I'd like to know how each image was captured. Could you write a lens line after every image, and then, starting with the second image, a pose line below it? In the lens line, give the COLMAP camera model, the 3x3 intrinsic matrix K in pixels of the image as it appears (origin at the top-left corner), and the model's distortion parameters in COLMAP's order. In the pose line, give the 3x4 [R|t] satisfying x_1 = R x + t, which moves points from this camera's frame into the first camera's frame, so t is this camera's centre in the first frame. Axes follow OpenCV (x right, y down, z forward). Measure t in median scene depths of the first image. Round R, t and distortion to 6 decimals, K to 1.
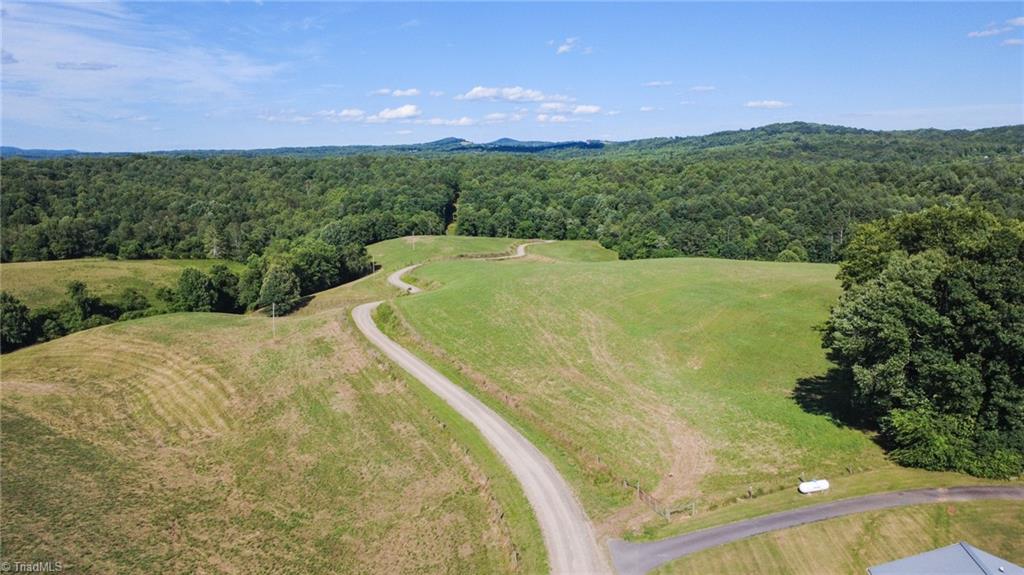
lens RADIAL K [[746.3, 0, 515.0], [0, 746.3, 287.9], [0, 0, 1]] dist [-0.003194, 0.006366]
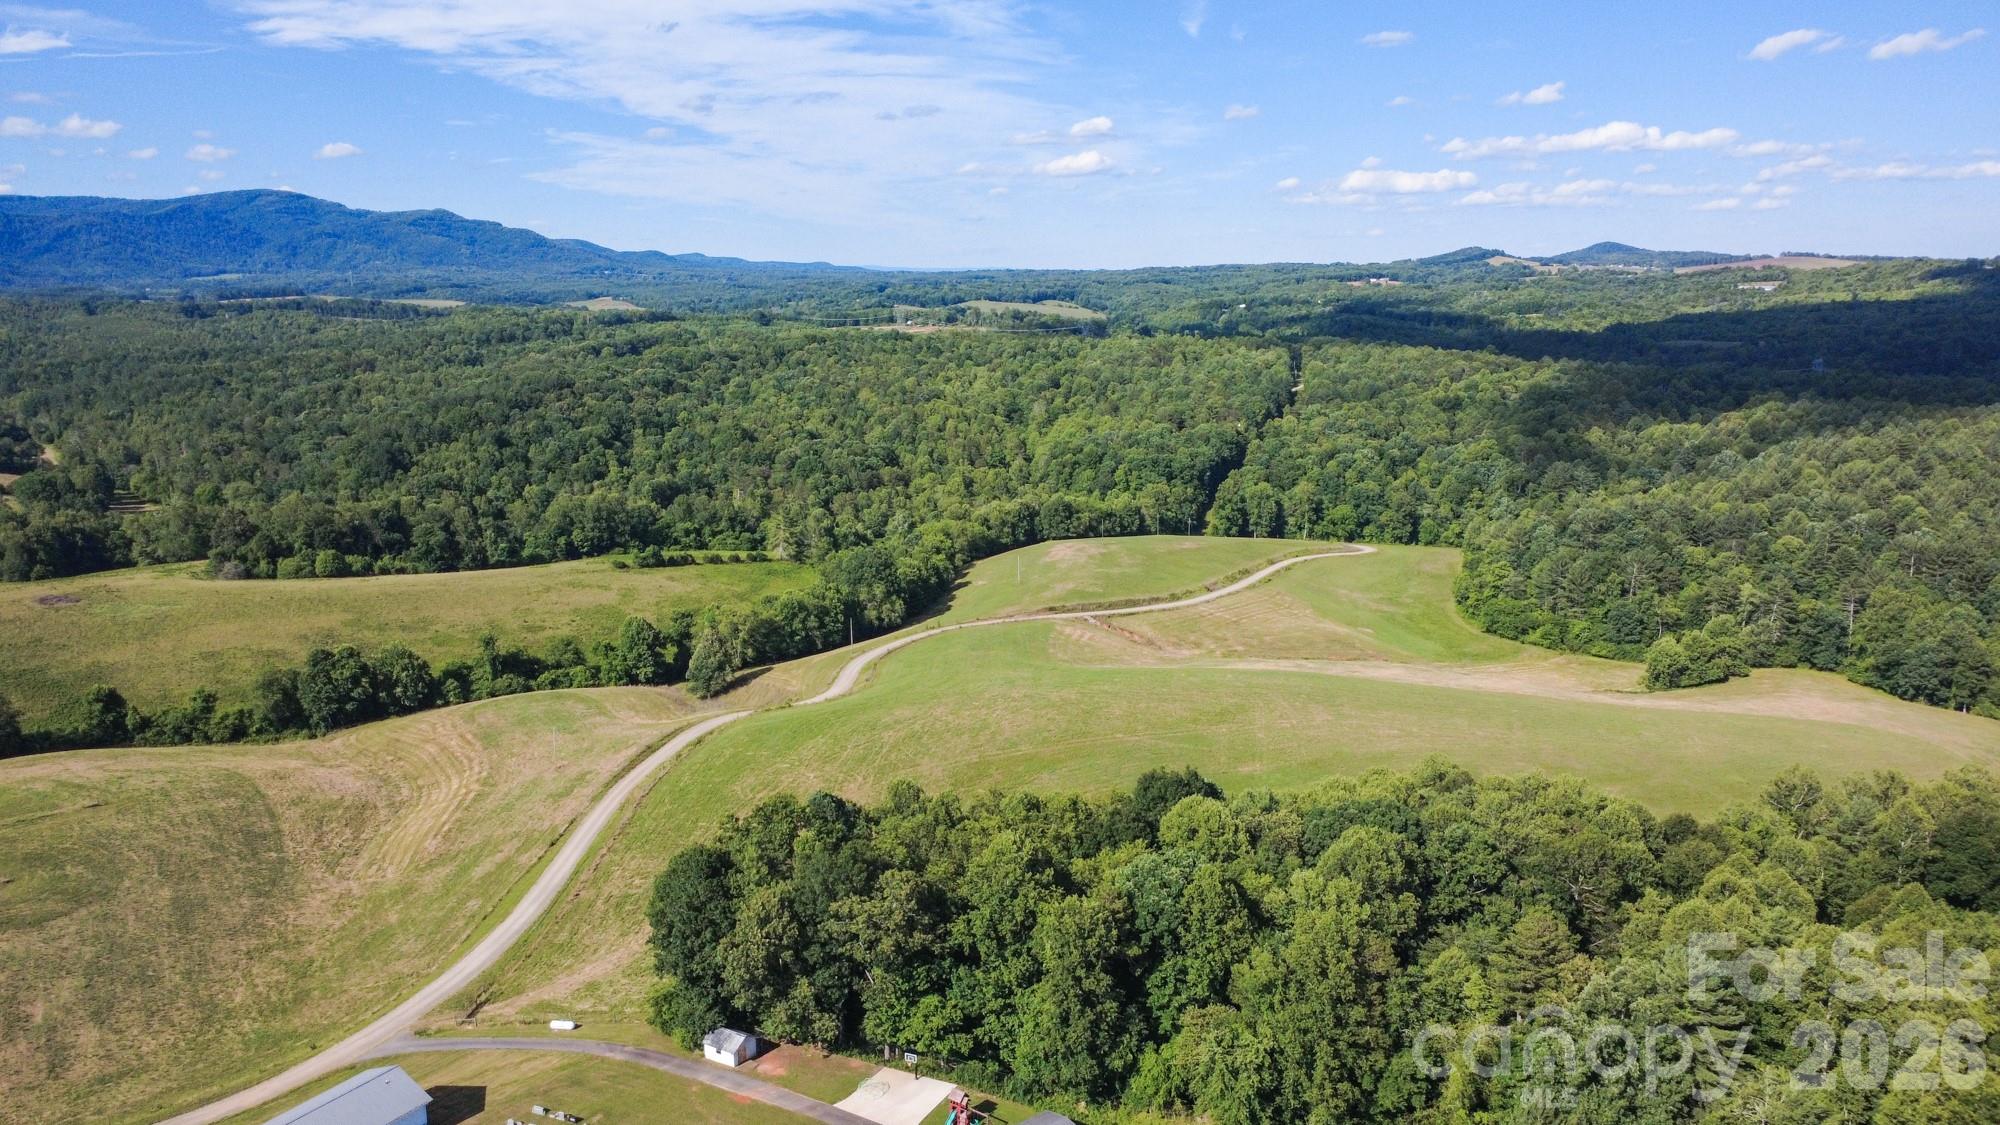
lens RADIAL K [[1461.0, 0, 1000.0], [0, 1461.0, 562.5], [0, 0, 1]] dist [-0.005925, 0.004963]
pose [[0.915302, 0.080737, -0.394592, 0.335216], [-0.071566, 0.996714, 0.037930, -0.110911], [0.396358, -0.006478, 0.918073, -0.161103]]
